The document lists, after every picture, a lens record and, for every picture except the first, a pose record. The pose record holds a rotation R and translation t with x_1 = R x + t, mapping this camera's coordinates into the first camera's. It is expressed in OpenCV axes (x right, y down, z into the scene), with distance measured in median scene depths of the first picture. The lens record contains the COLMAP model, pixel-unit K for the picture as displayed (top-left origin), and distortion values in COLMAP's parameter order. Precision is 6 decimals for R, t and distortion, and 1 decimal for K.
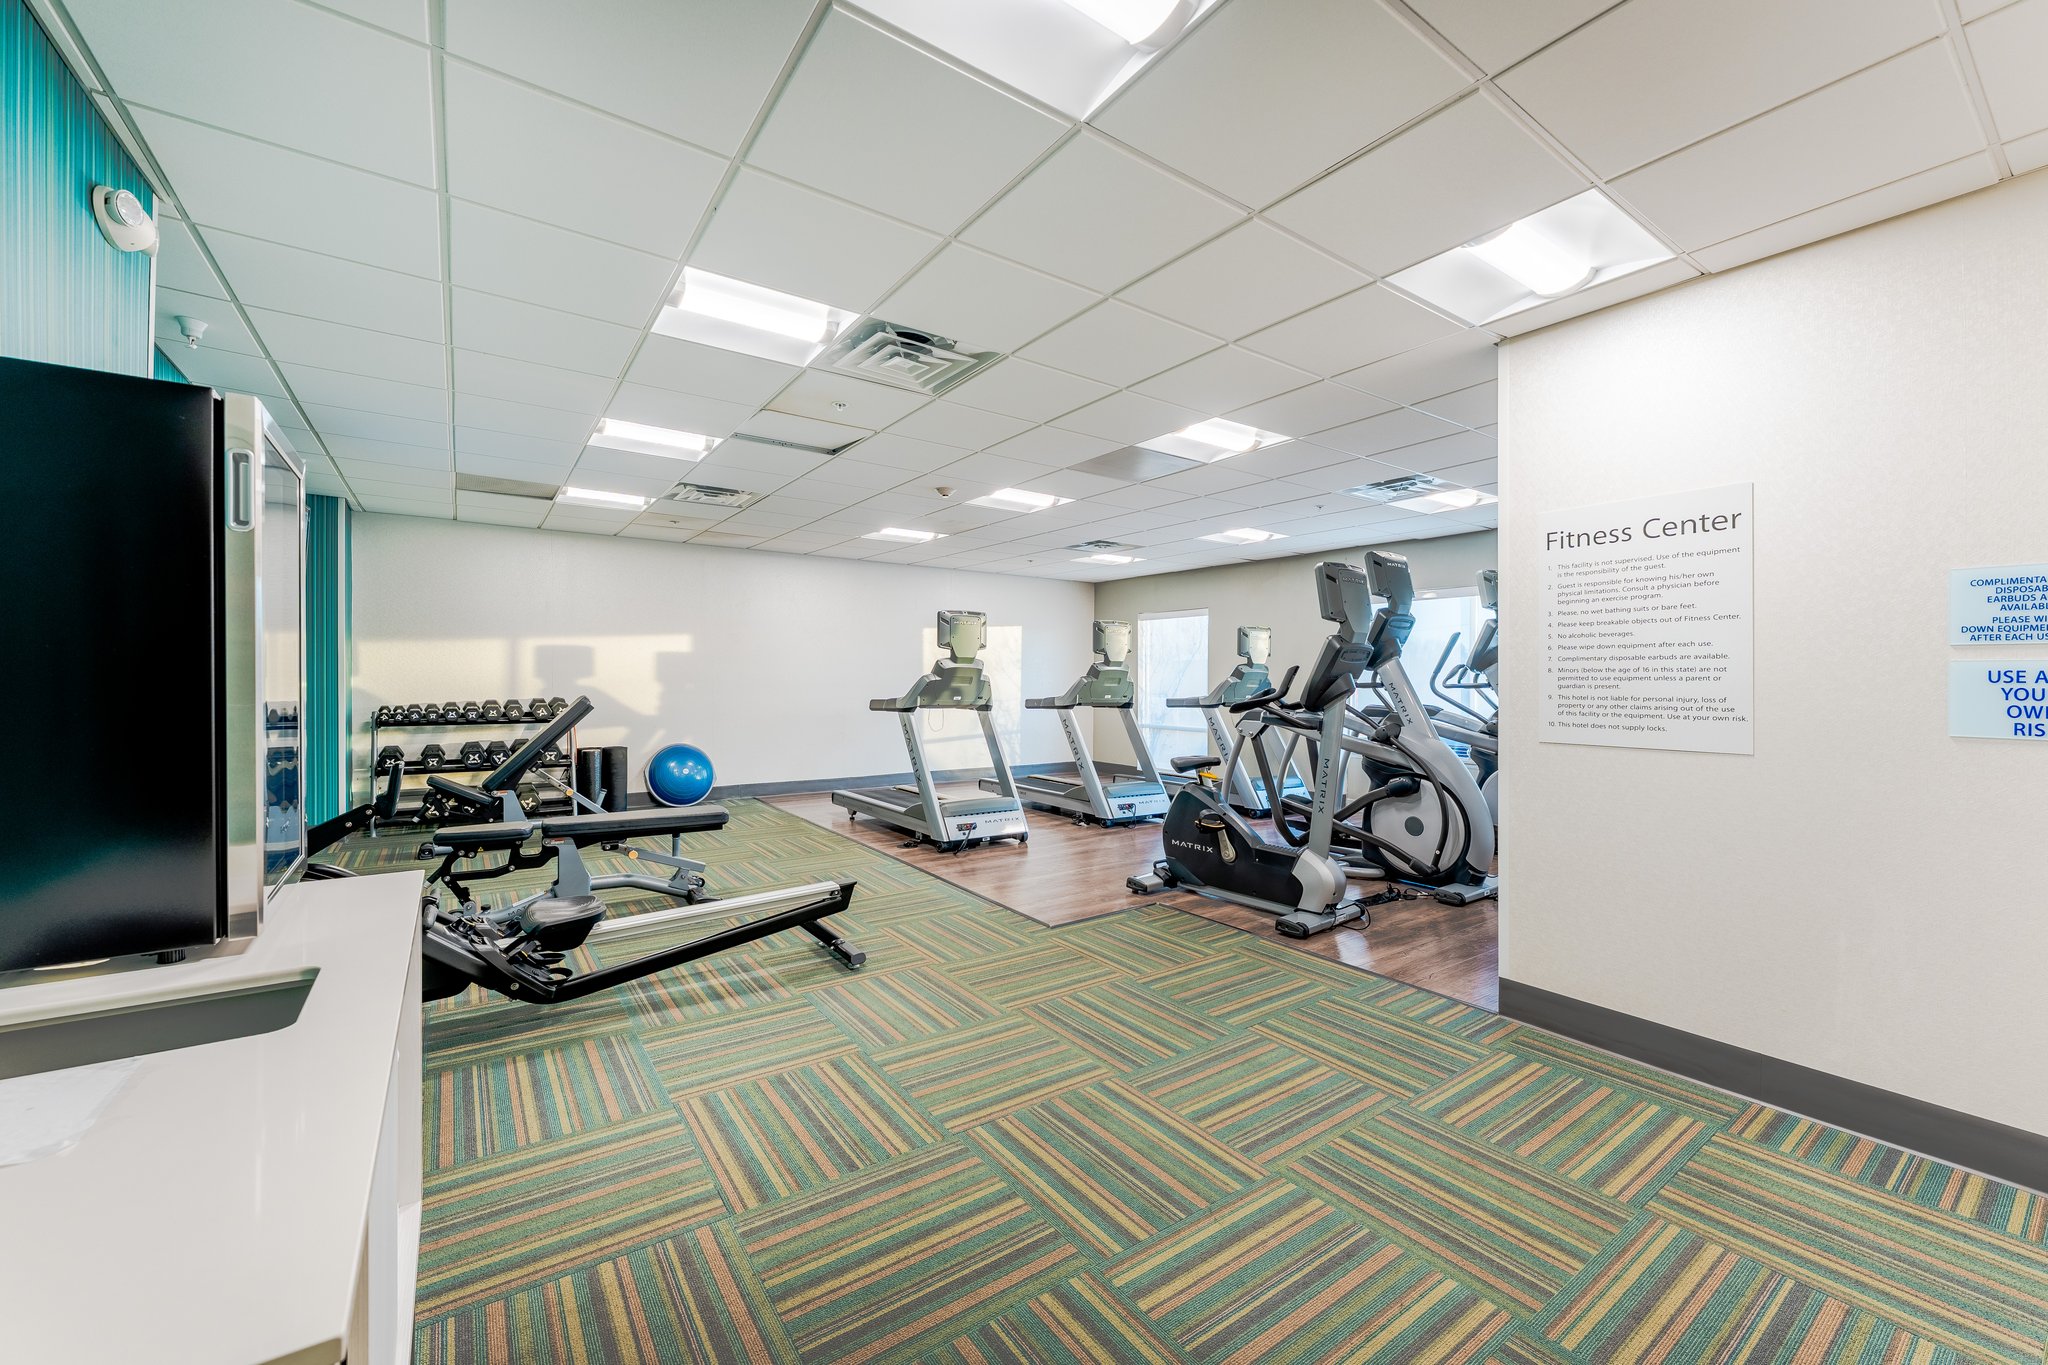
lens RADIAL K [[837.0, 0, 1019.3], [0, 837.0, 666.5], [0, 0, 1]] dist [-0.001929, -0.000504]
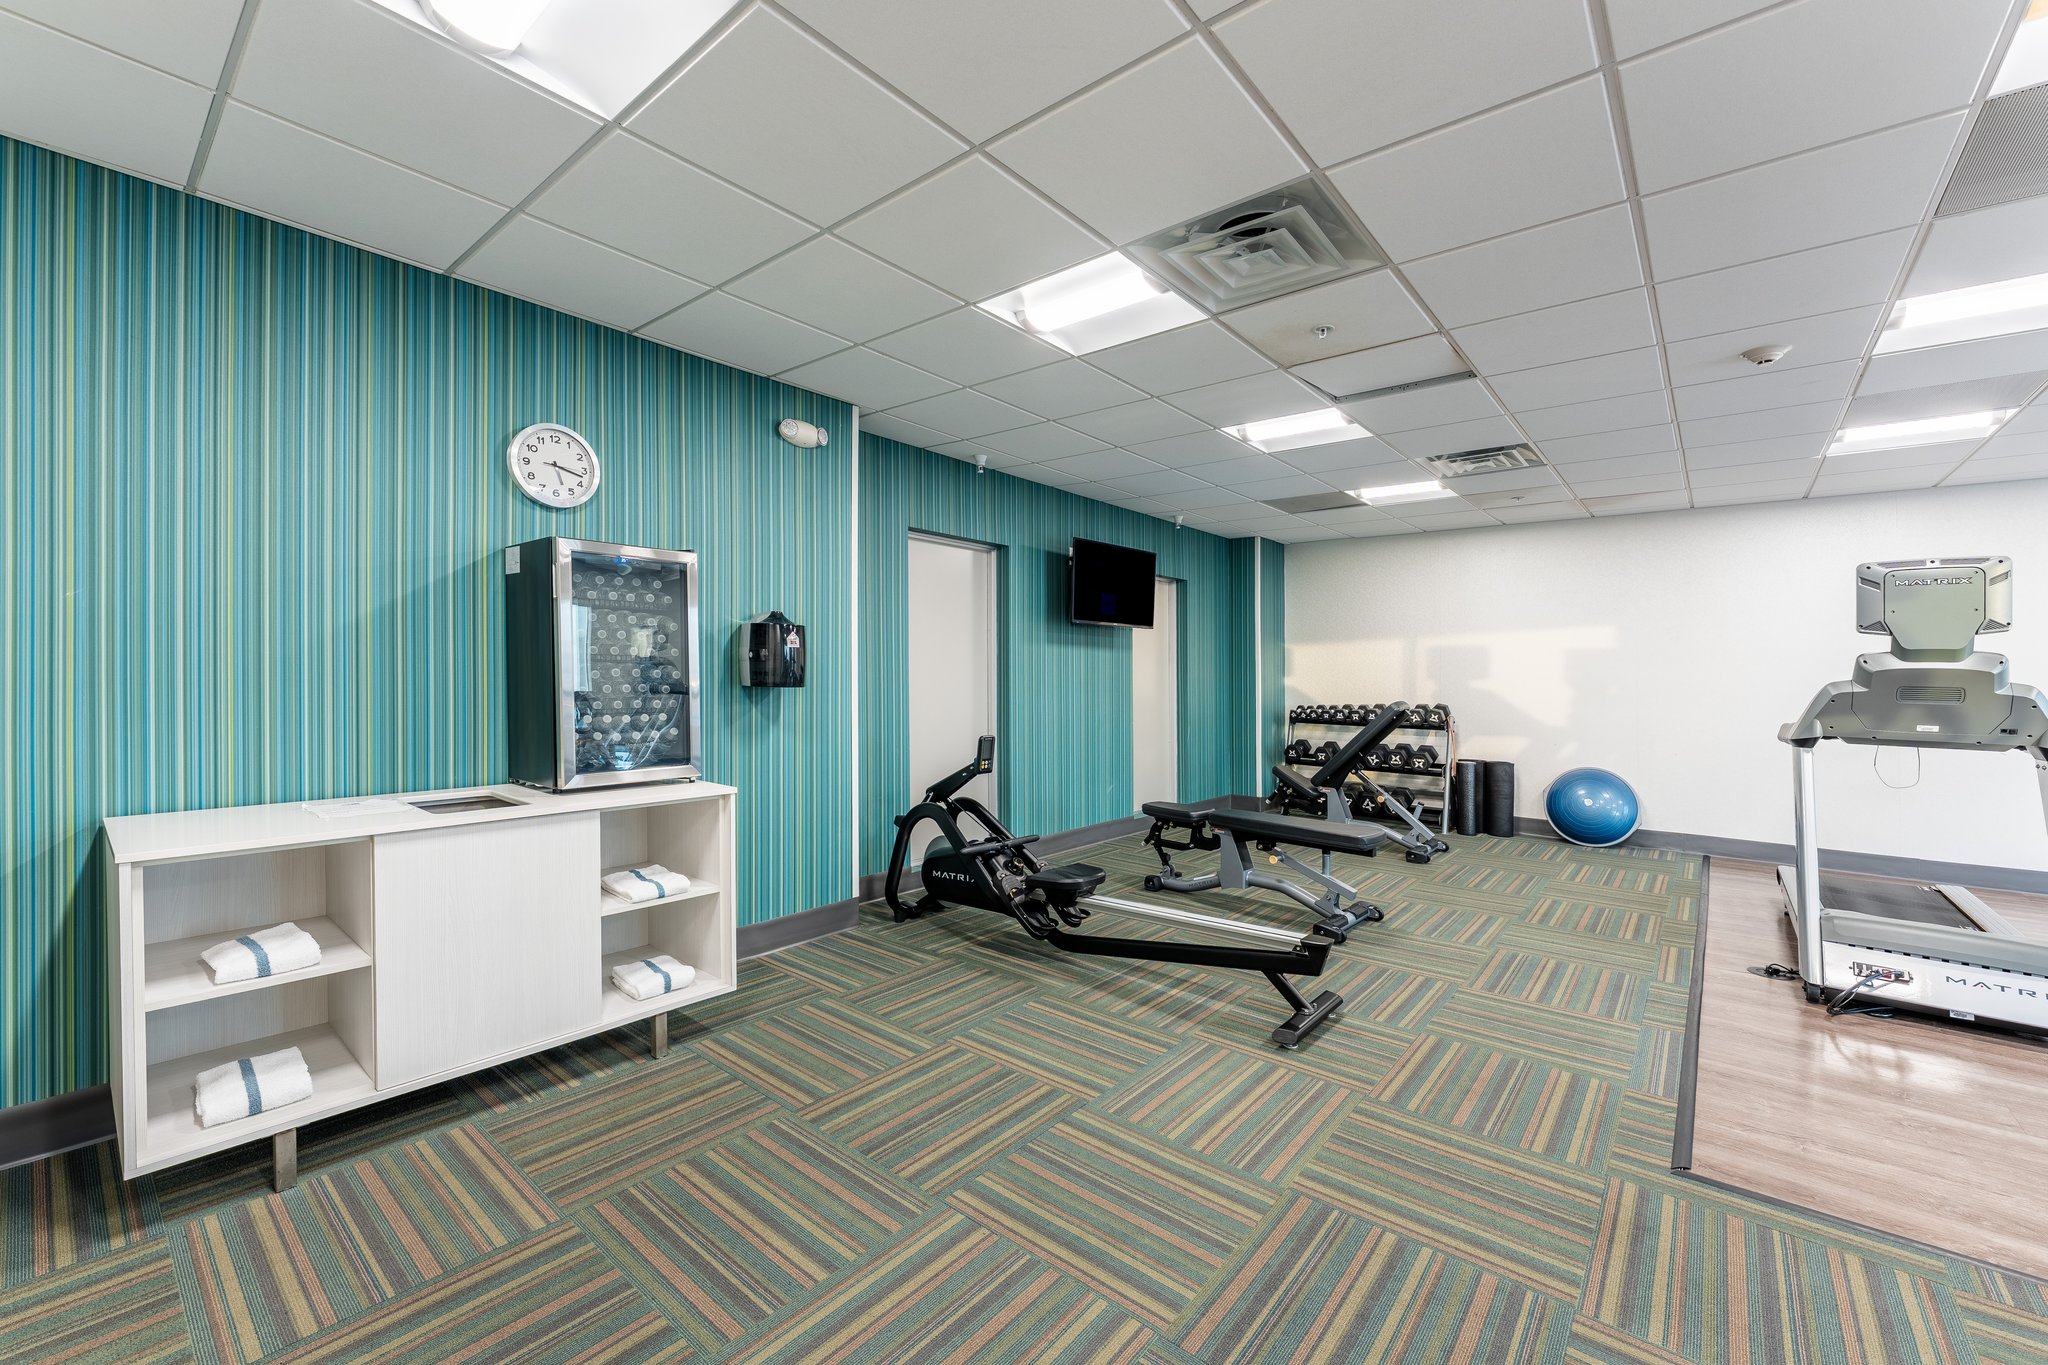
lens RADIAL K [[837.0, 0, 1022.5], [0, 837.0, 686.9], [0, 0, 1]] dist [-0.001929, -0.000504]
pose [[0.242757, 0.013519, -0.969993, 0.427721], [-0.002295, 0.999908, 0.013362, 0.009269], [0.970084, -0.001017, 0.242765, 0.482514]]
